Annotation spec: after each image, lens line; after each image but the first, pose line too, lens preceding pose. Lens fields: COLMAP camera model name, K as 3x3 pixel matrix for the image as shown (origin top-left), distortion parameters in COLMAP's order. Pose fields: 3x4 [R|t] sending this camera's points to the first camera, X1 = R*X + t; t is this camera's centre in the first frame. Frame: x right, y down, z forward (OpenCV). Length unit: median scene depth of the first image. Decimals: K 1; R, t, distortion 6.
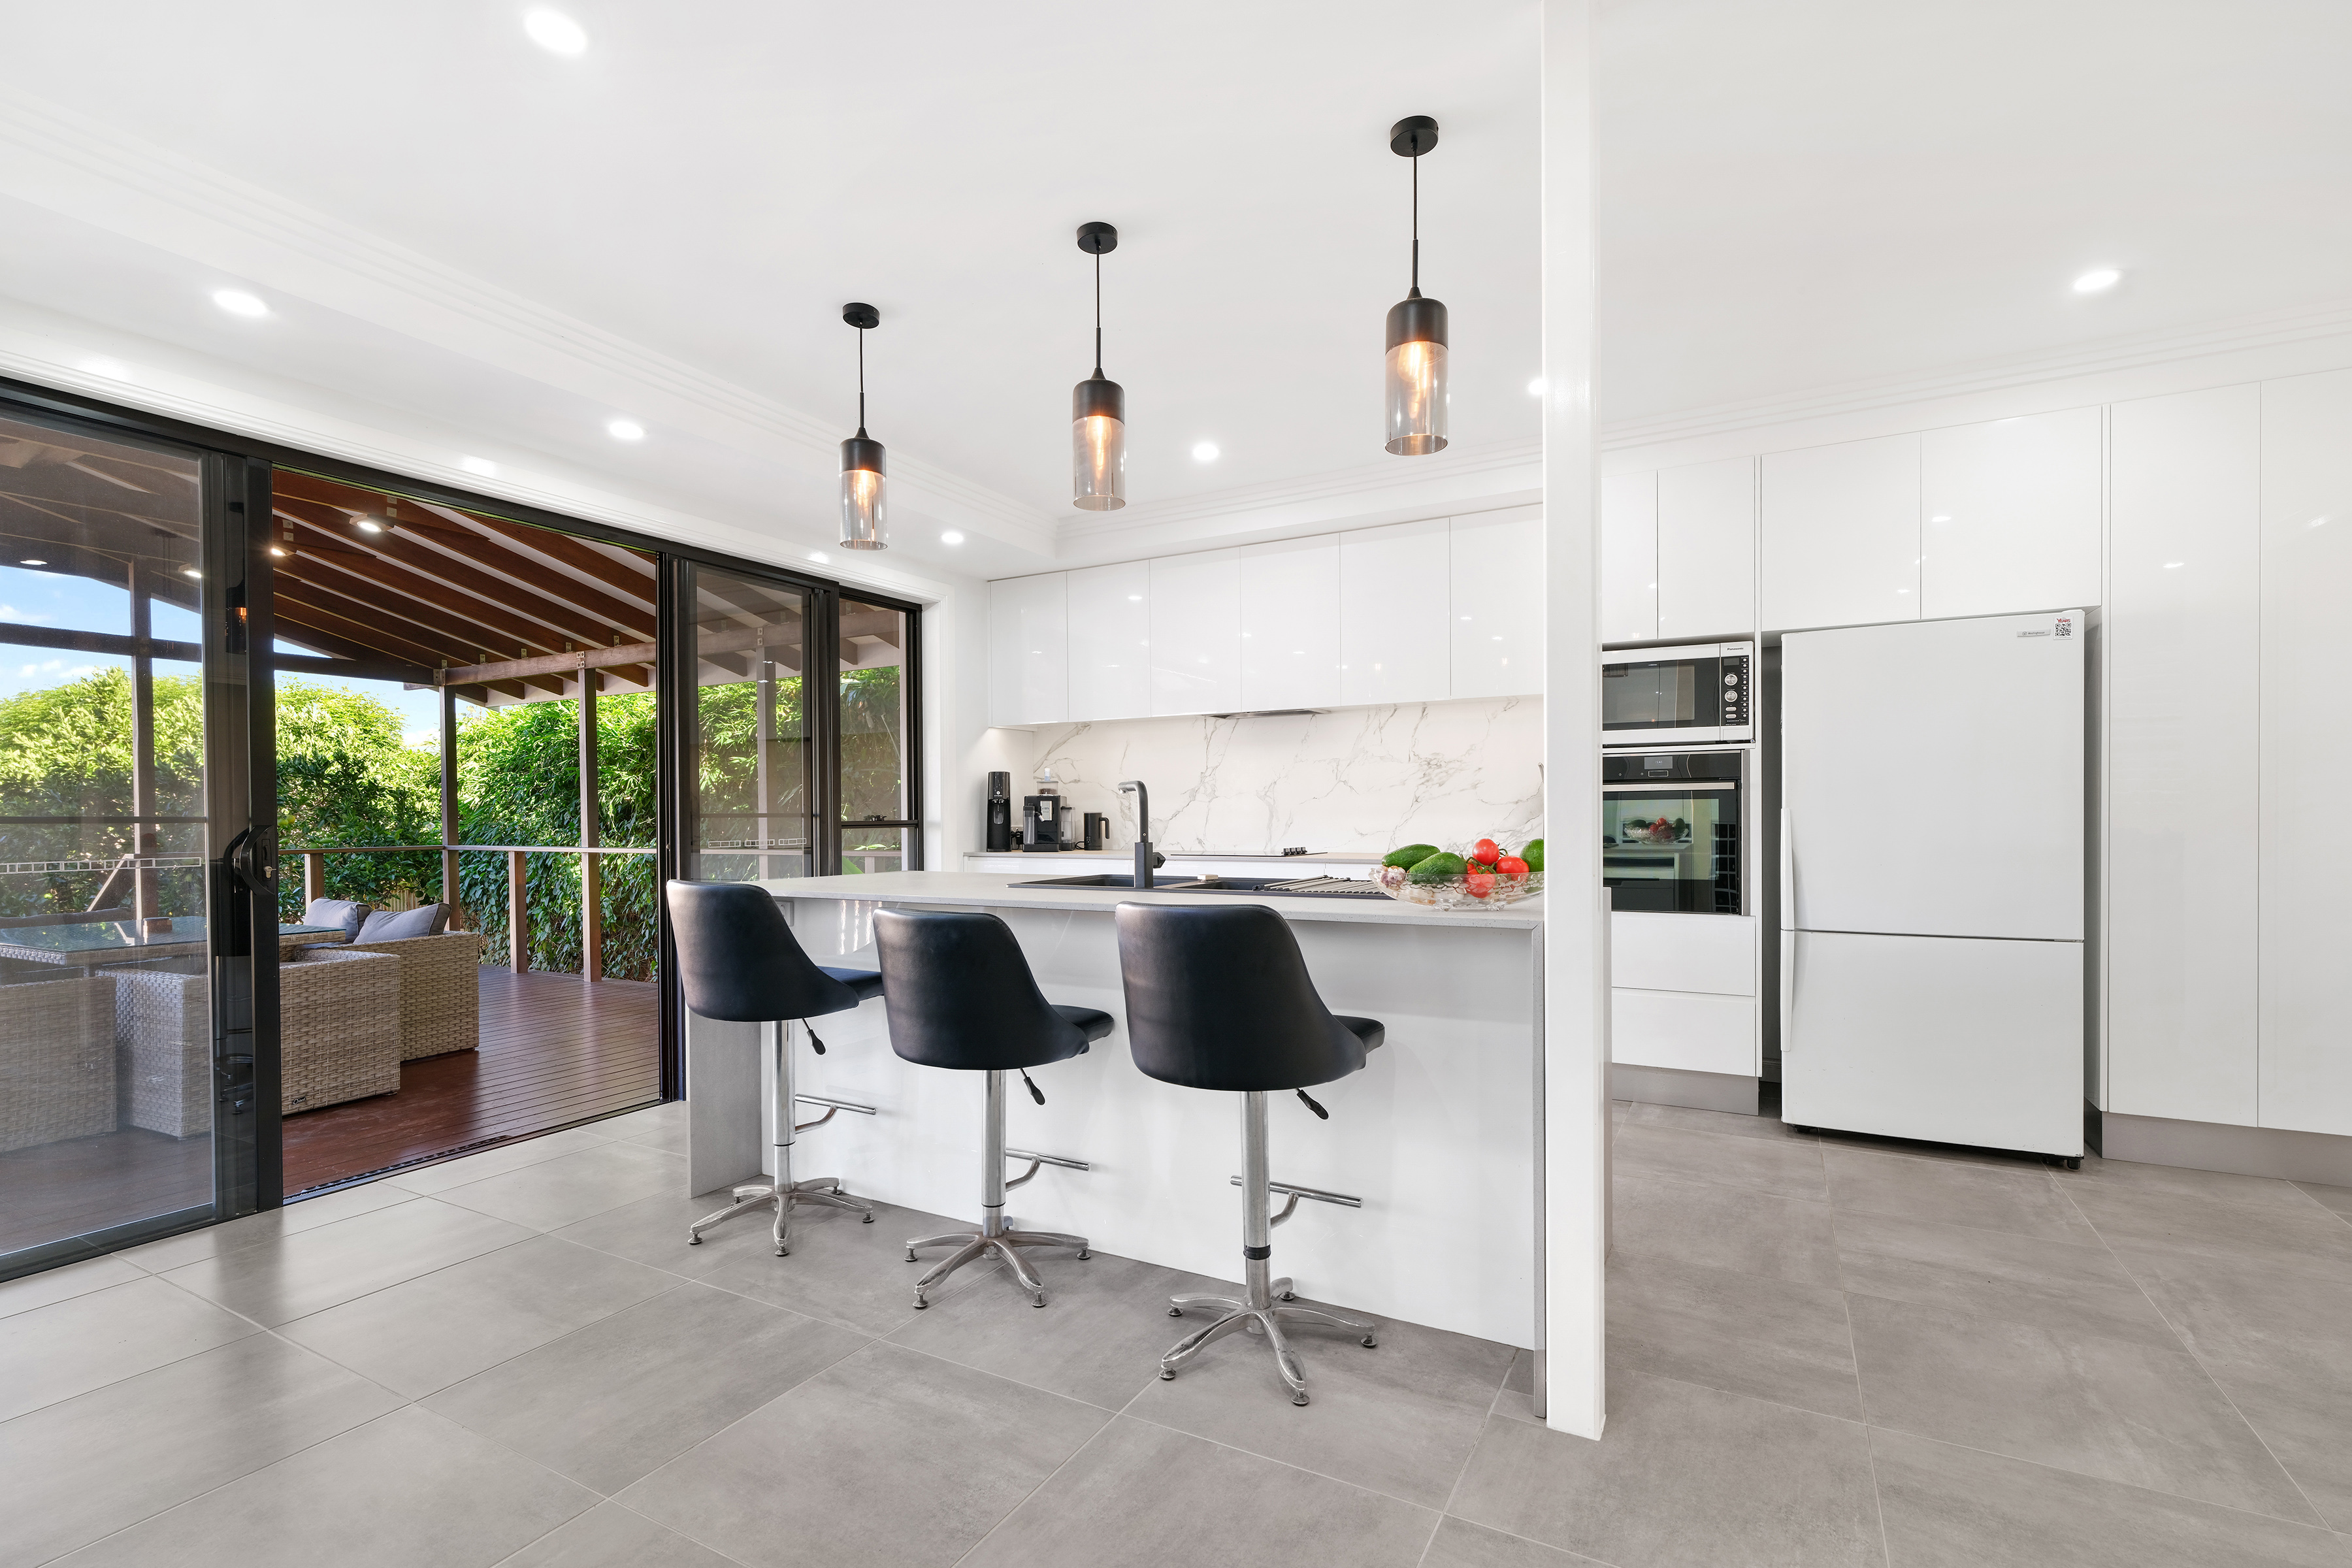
lens RADIAL K [[1068.9, 0, 1185.6], [0, 1068.9, 824.5], [0, 0, 1]] dist [-0.001752, -0.000505]
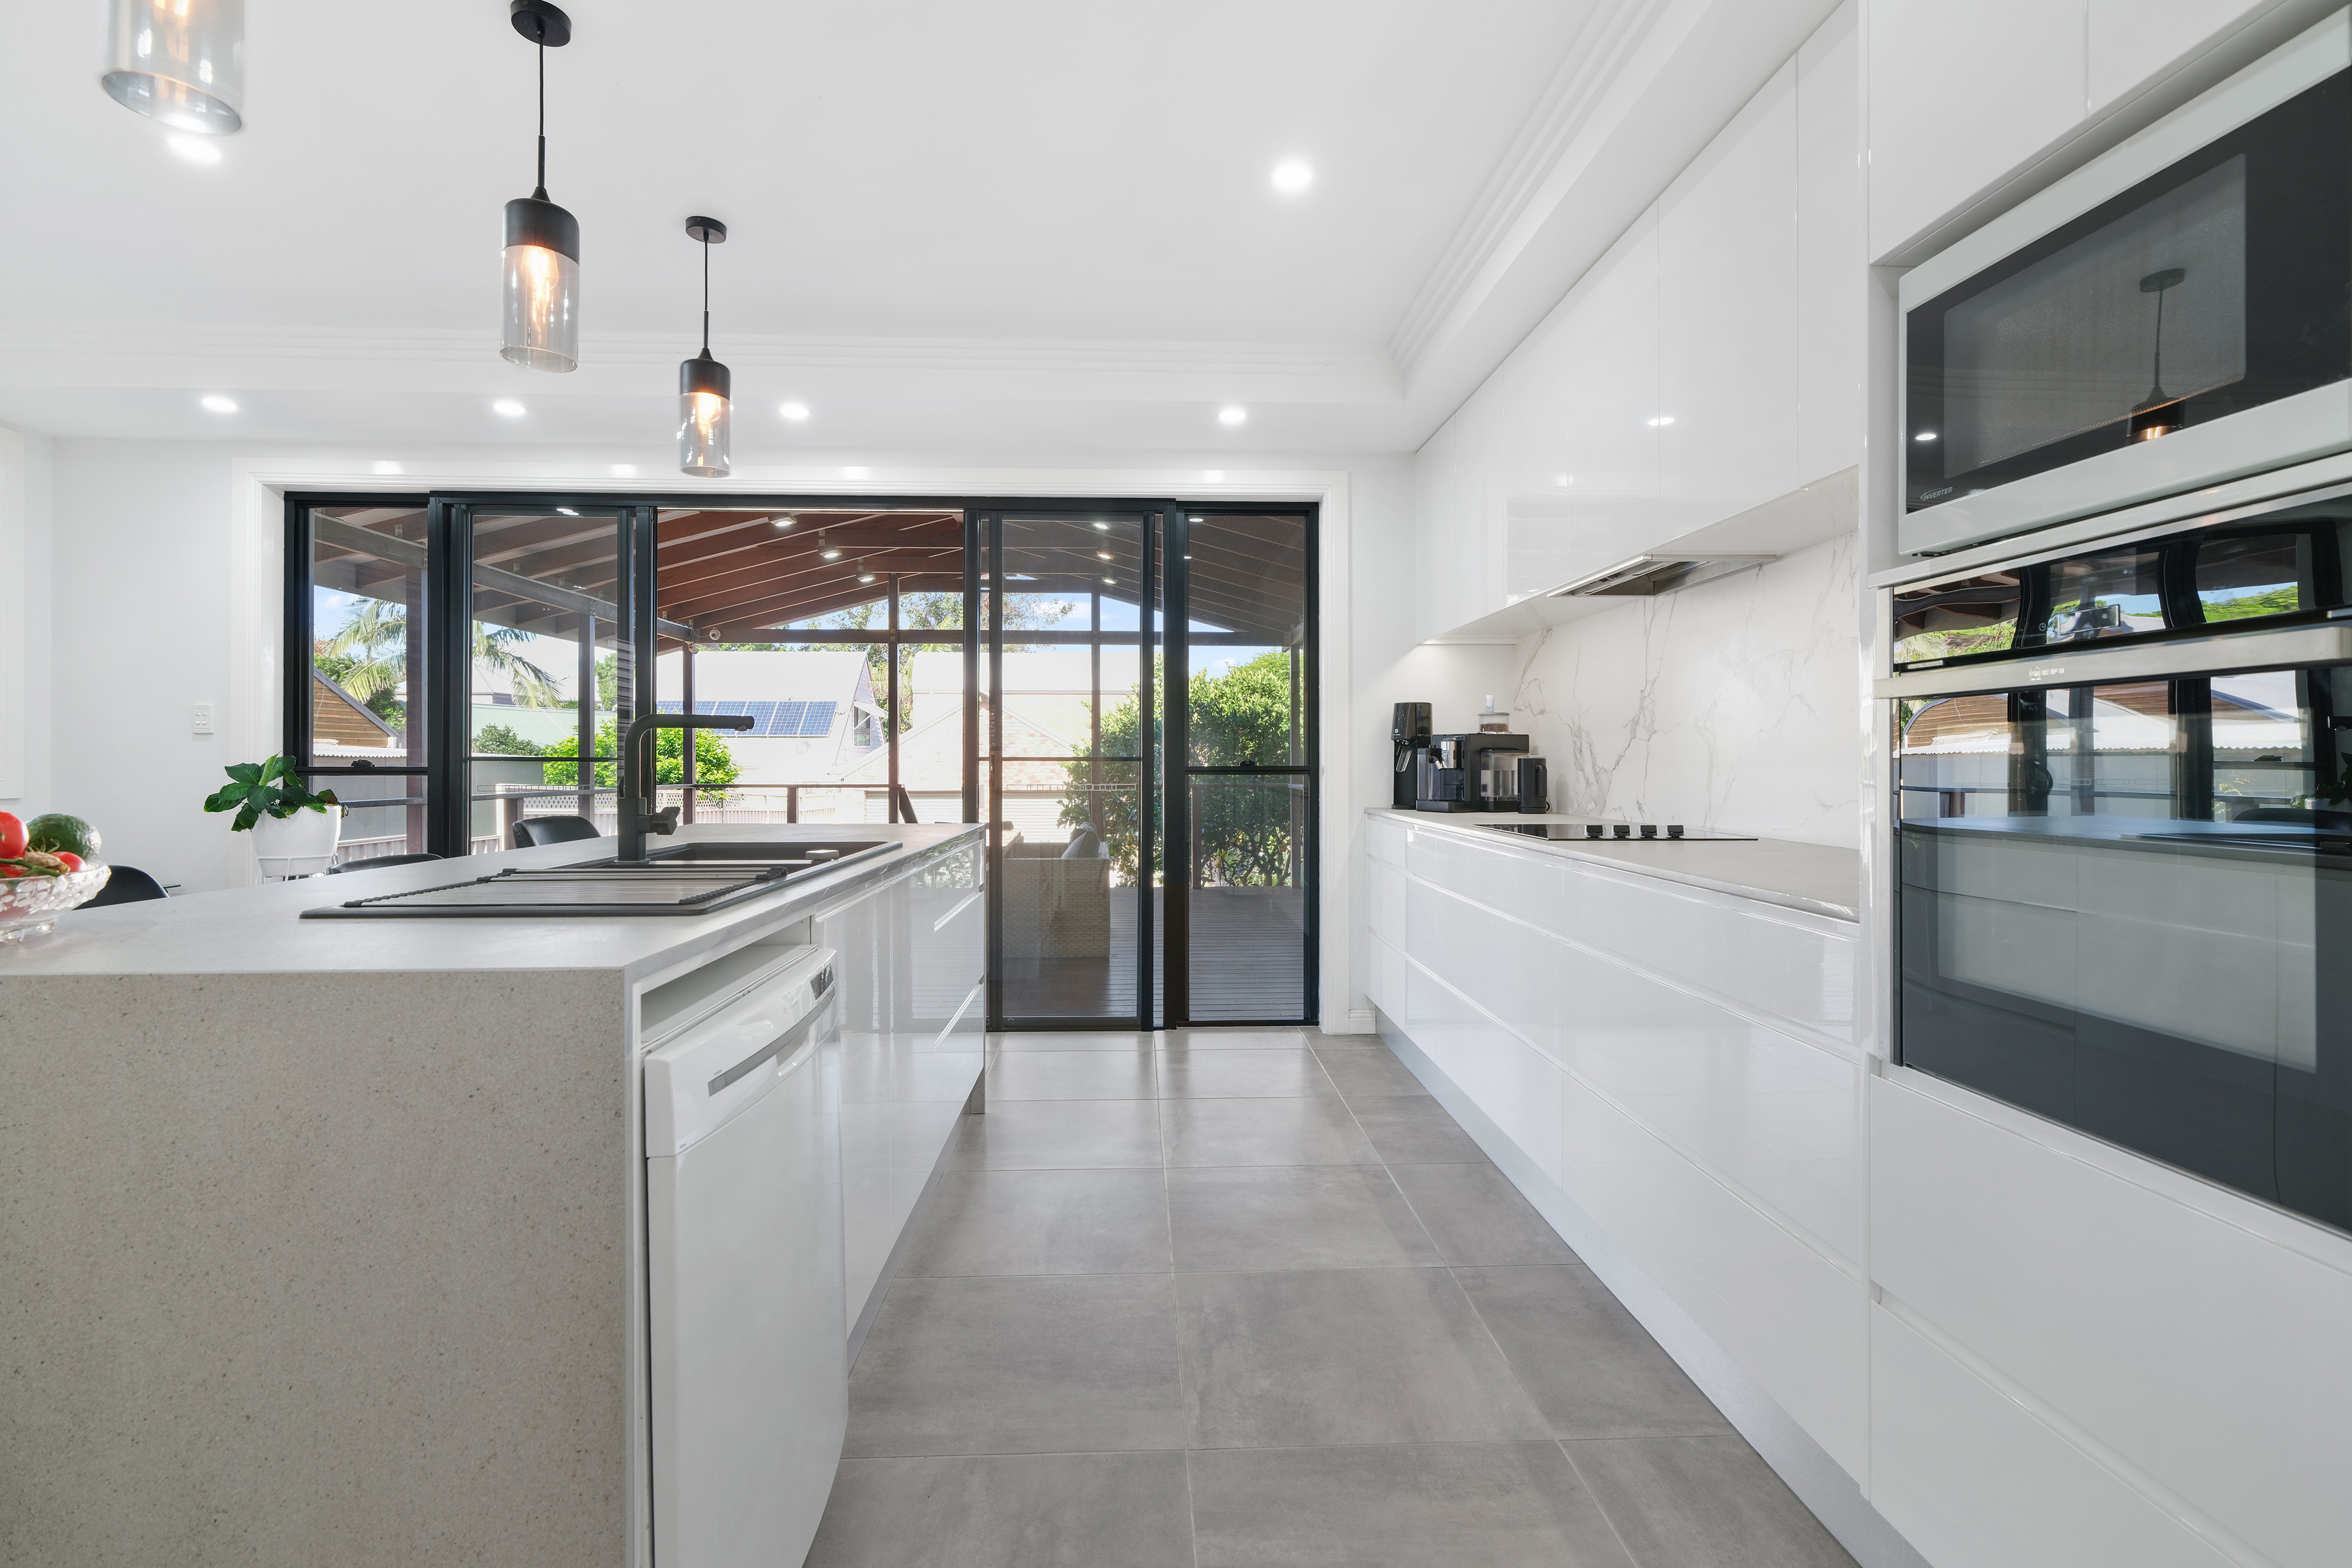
lens RADIAL K [[1082.7, 0, 1172.8], [0, 1082.7, 738.1], [0, 0, 1]] dist [-0.000084, 0.000346]
pose [[0.512549, -0.012631, -0.858565, 0.394073], [-0.010870, 0.999716, -0.021196, -0.006347], [0.858589, 0.020197, 0.512266, 0.472361]]
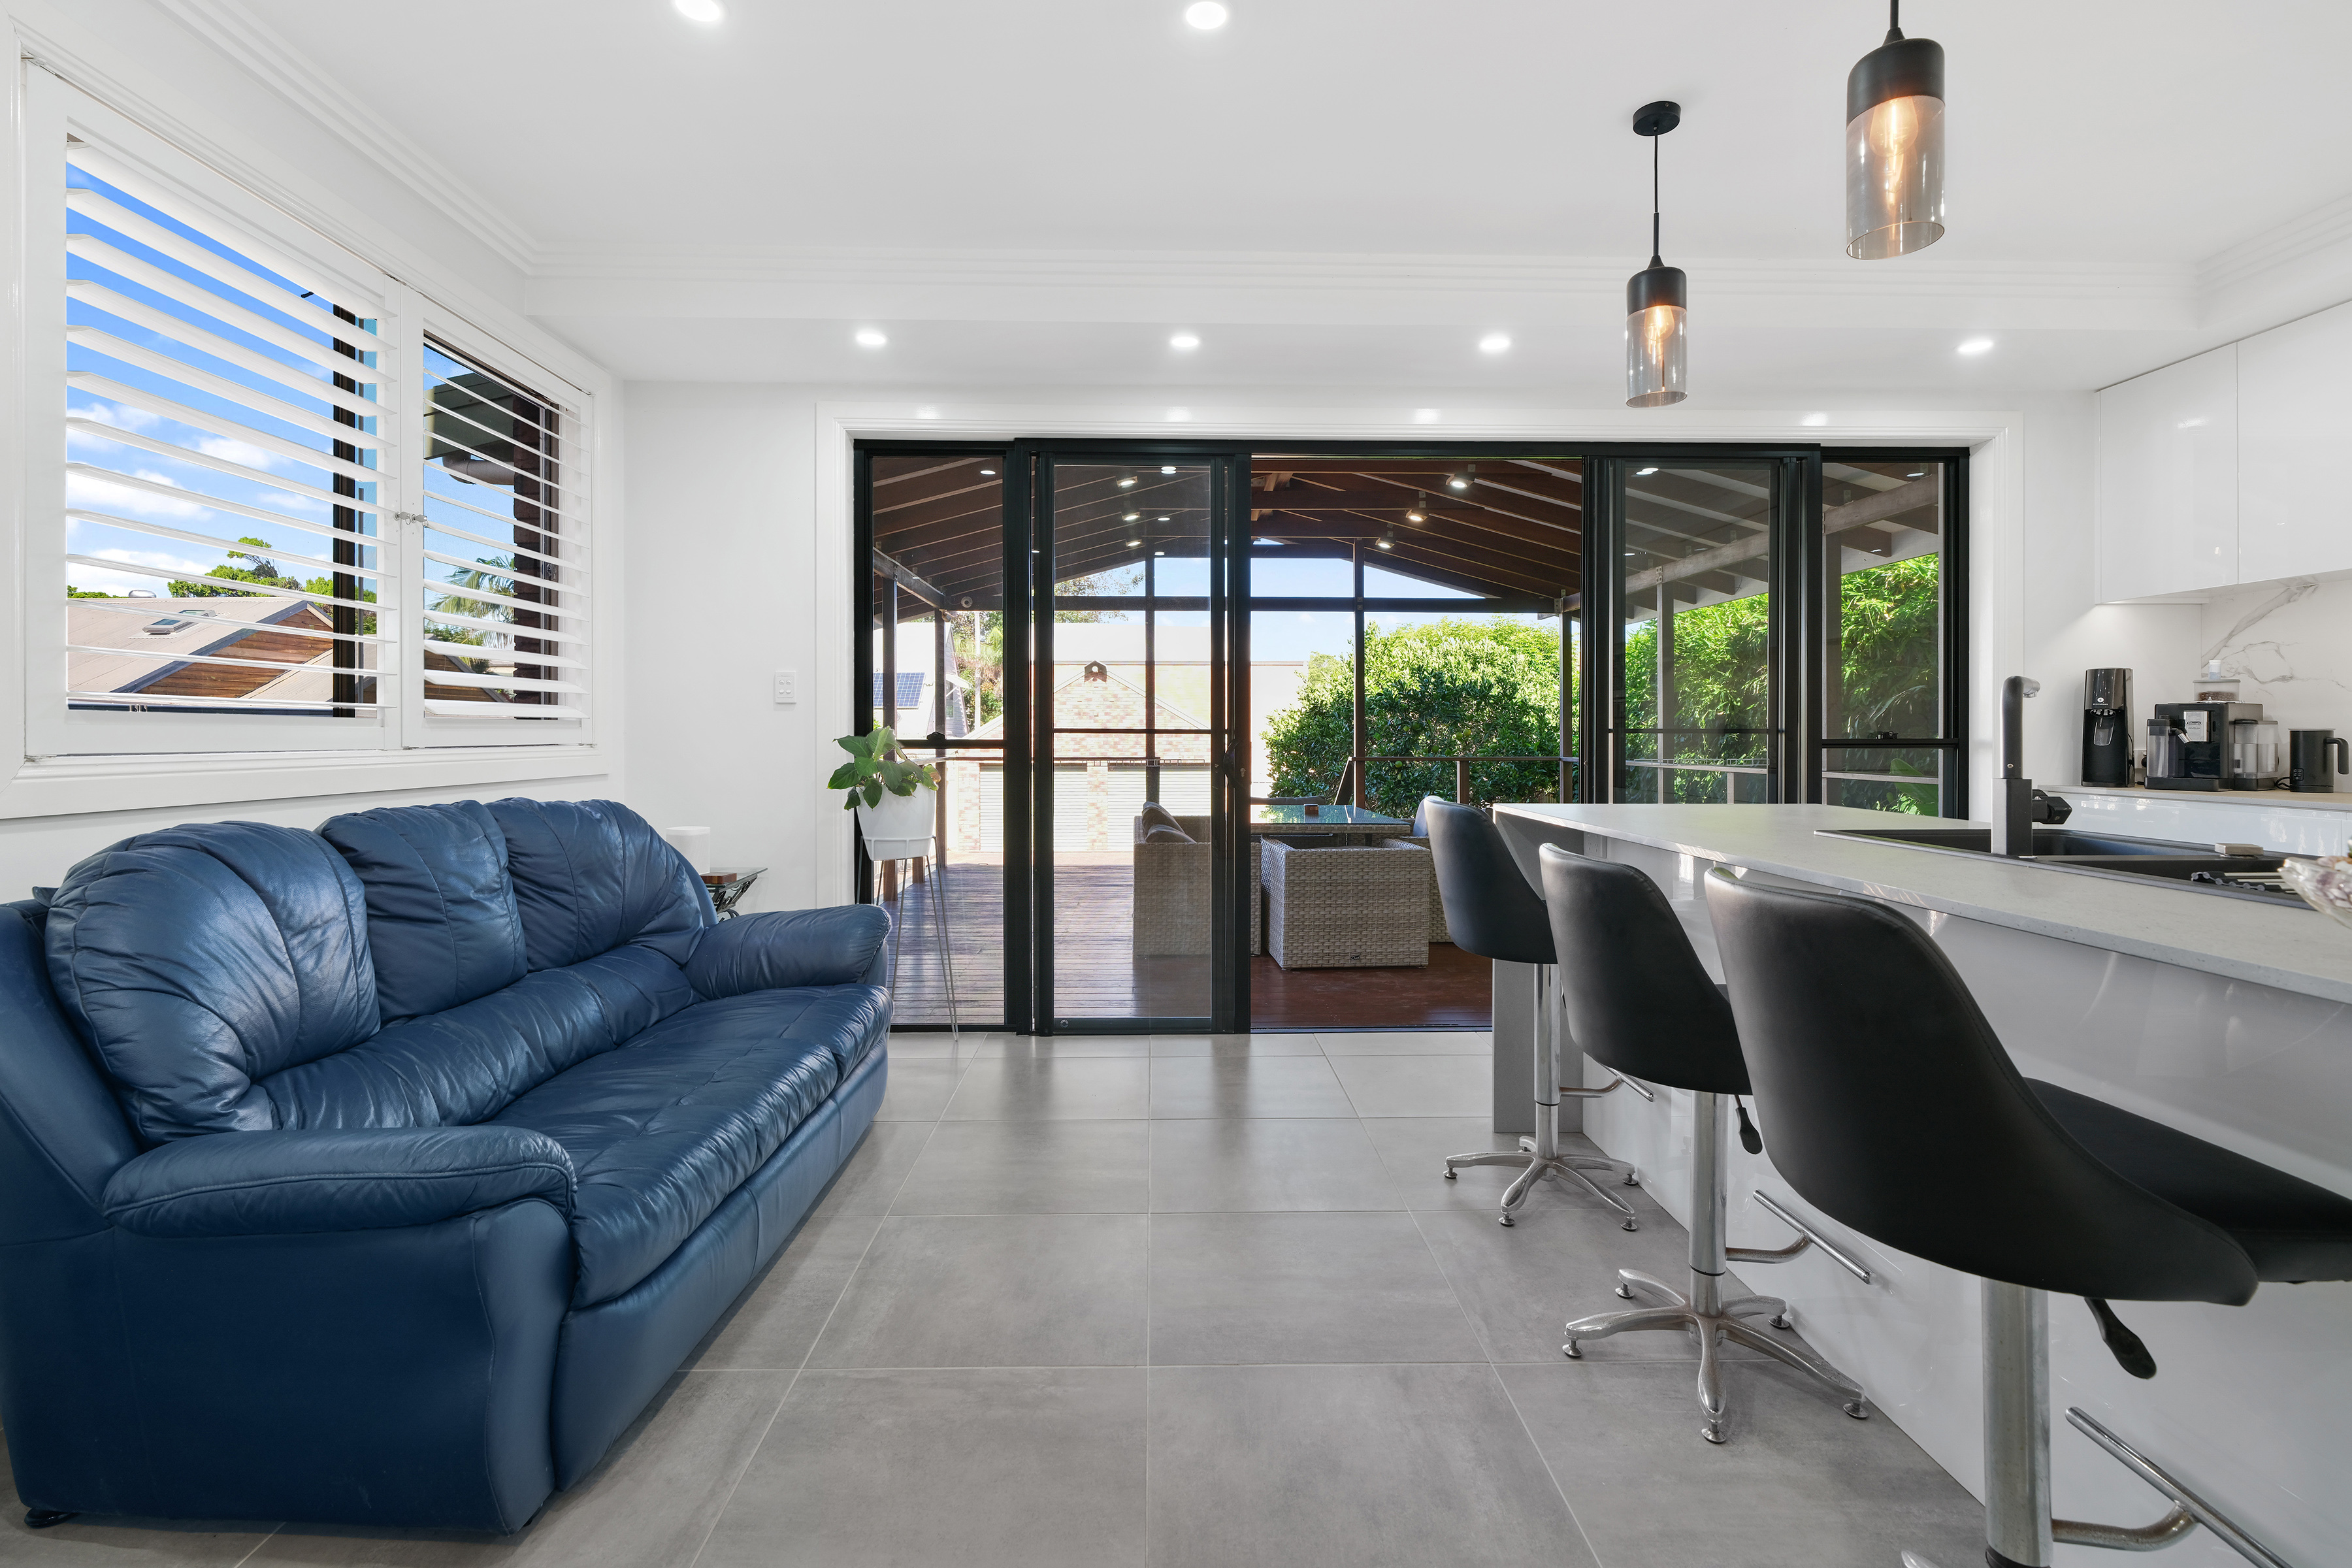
lens RADIAL K [[1082.7, 0, 1172.8], [0, 1082.7, 738.1], [0, 0, 1]] dist [-0.000084, 0.000346]
pose [[0.498462, 0.010323, -0.866850, 0.126927], [-0.011442, 0.999920, 0.005328, -0.002178], [0.866836, 0.007263, 0.498540, 0.146872]]
